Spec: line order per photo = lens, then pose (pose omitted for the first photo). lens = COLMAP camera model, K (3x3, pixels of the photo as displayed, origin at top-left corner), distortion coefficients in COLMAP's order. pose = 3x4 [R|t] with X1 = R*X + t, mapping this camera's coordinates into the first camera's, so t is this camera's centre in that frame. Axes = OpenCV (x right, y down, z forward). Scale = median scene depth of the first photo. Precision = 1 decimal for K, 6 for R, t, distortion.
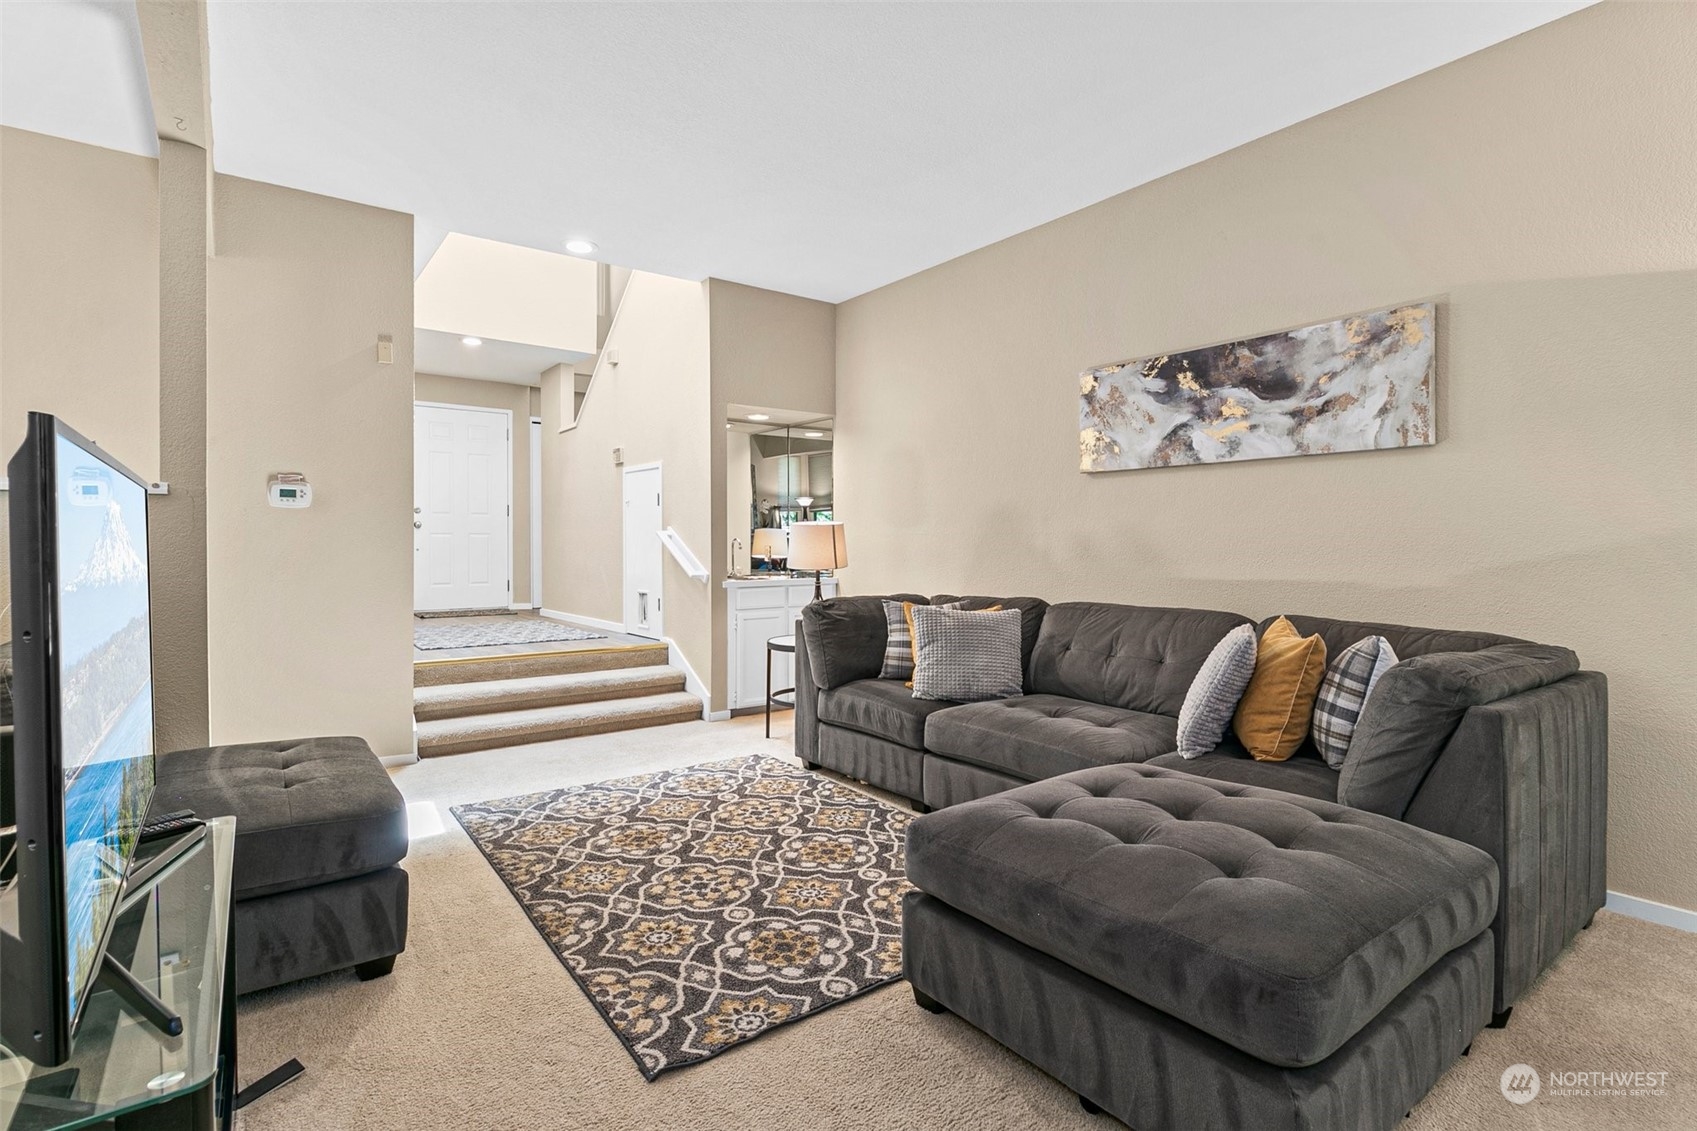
lens RADIAL K [[827.0, 0, 848.9], [0, 827.0, 551.0], [0, 0, 1]] dist [-0.000891, 0.002009]
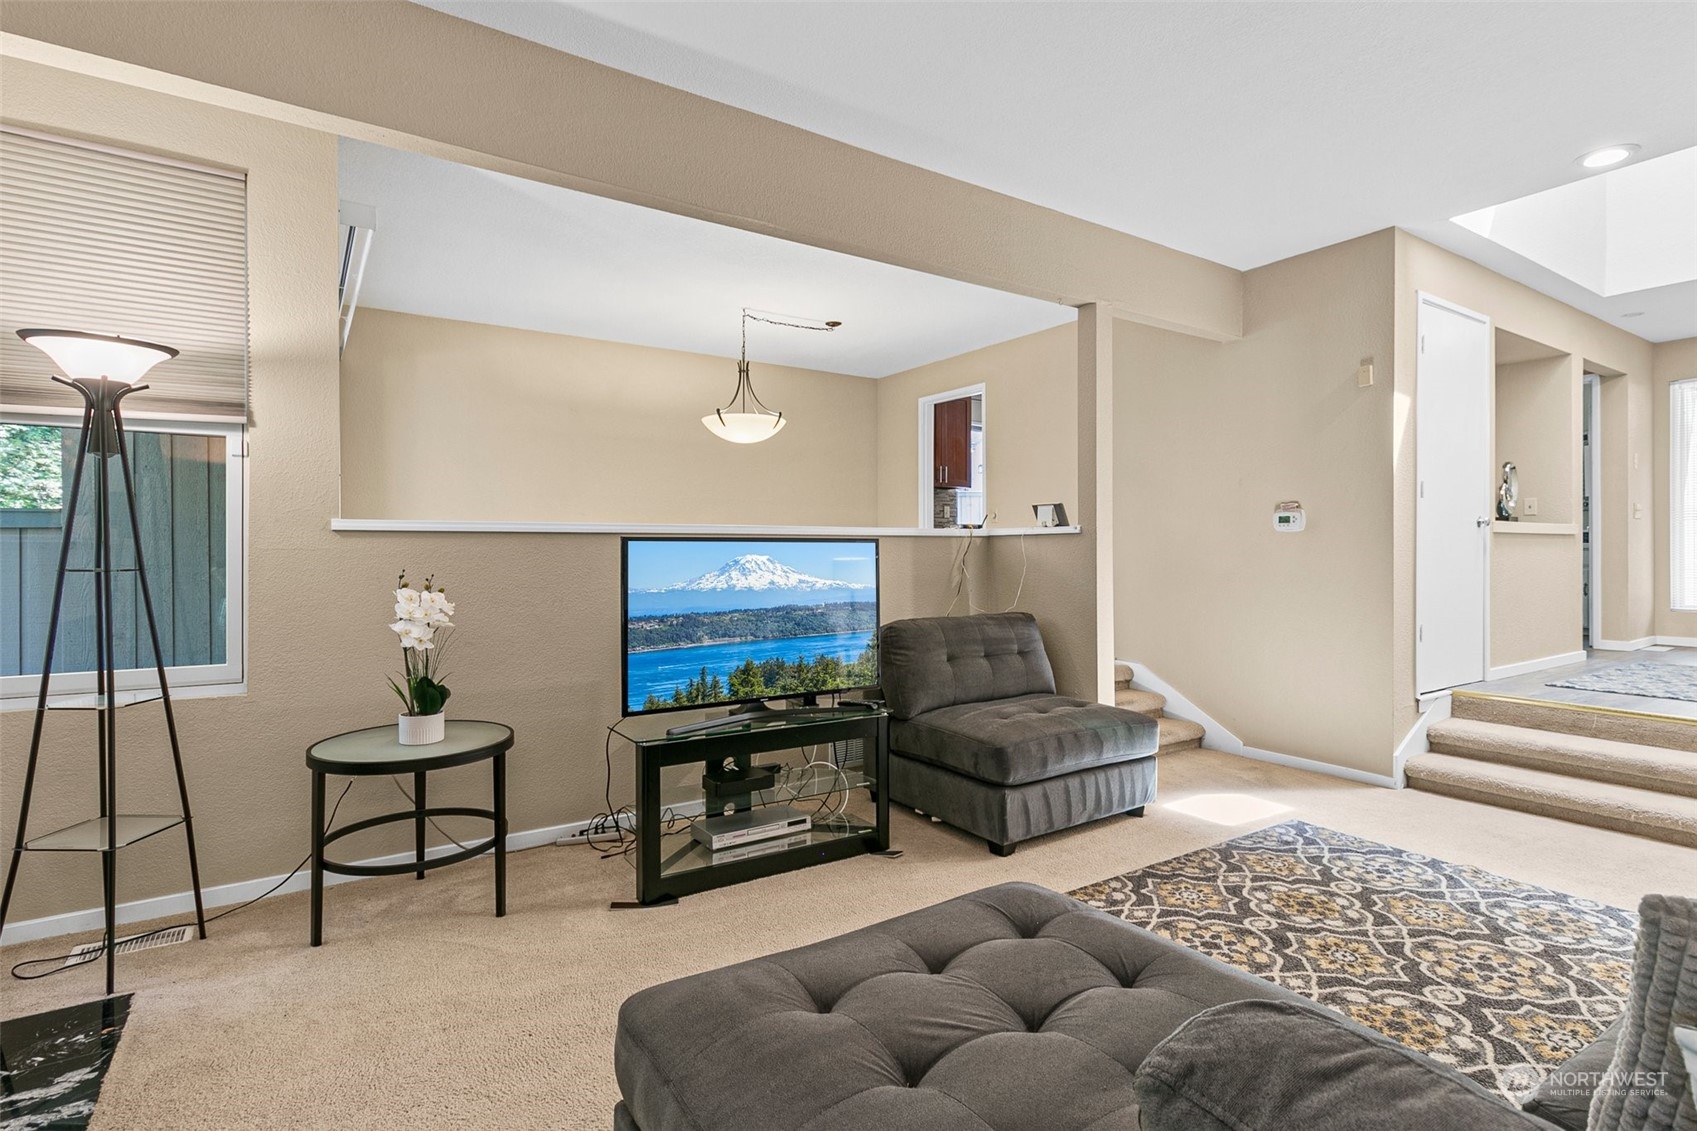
lens RADIAL K [[827.0, 0, 843.5], [0, 827.0, 559.5], [0, 0, 1]] dist [-0.000891, 0.002009]
pose [[-0.060076, 0.010139, -0.998142, 0.622141], [-0.003999, 0.999938, 0.010398, -0.026761], [0.998186, 0.004616, -0.060031, 0.526853]]
